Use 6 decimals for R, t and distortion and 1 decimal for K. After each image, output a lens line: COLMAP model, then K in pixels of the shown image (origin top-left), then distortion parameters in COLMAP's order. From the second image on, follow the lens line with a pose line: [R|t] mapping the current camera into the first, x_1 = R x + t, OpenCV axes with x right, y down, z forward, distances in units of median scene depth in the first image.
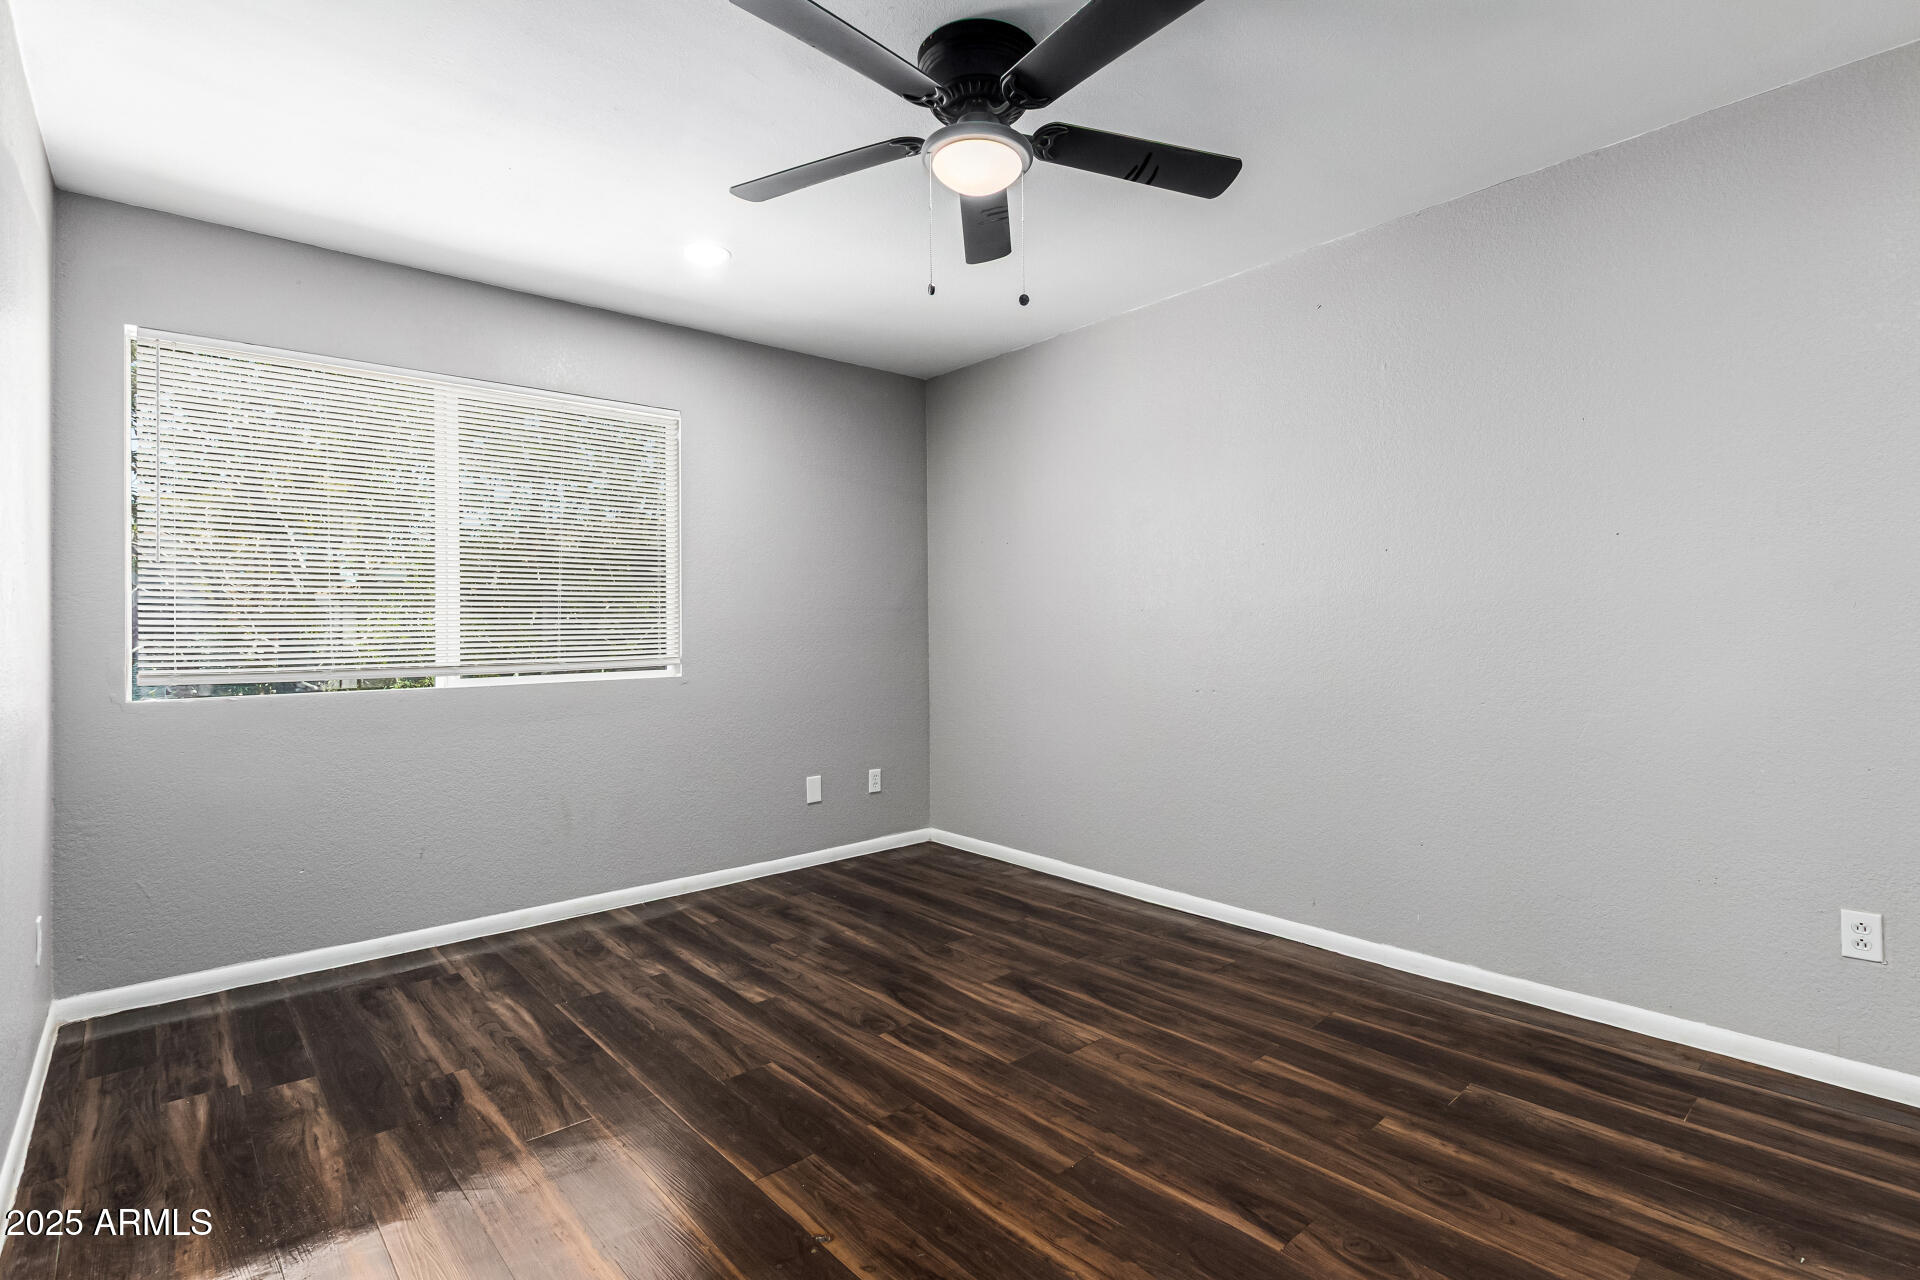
lens RADIAL K [[895.1, 0, 962.6], [0, 895.1, 633.4], [0, 0, 1]] dist [0.001861, 0.000342]
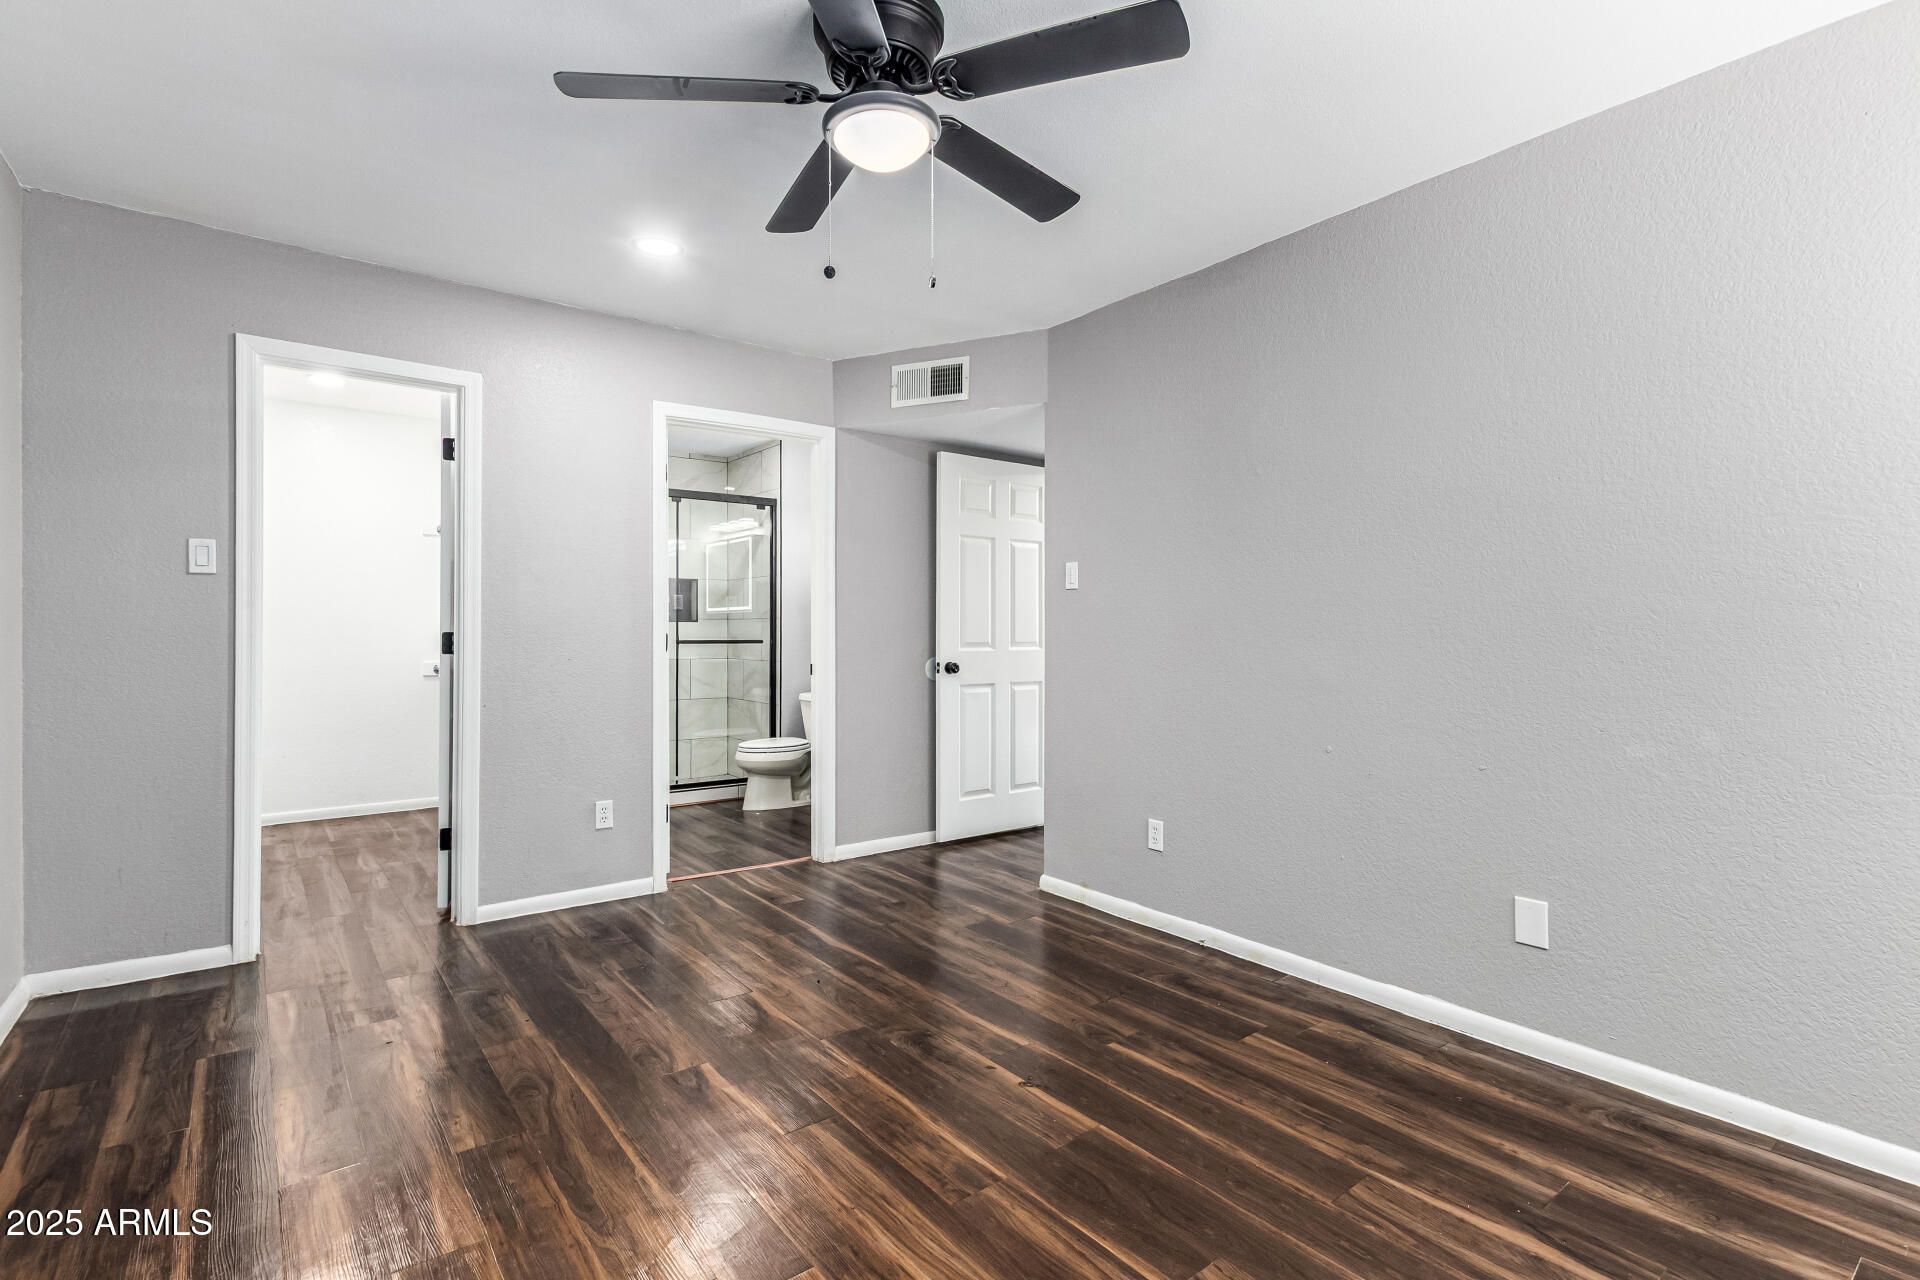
lens RADIAL K [[895.1, 0, 956.1], [0, 895.1, 635.0], [0, 0, 1]] dist [0.001861, 0.000342]
pose [[-0.997173, 0.008322, 0.074676, -0.132705], [0.008788, 0.999944, 0.005919, -0.005967], [-0.074623, 0.006559, -0.997190, 1.983279]]
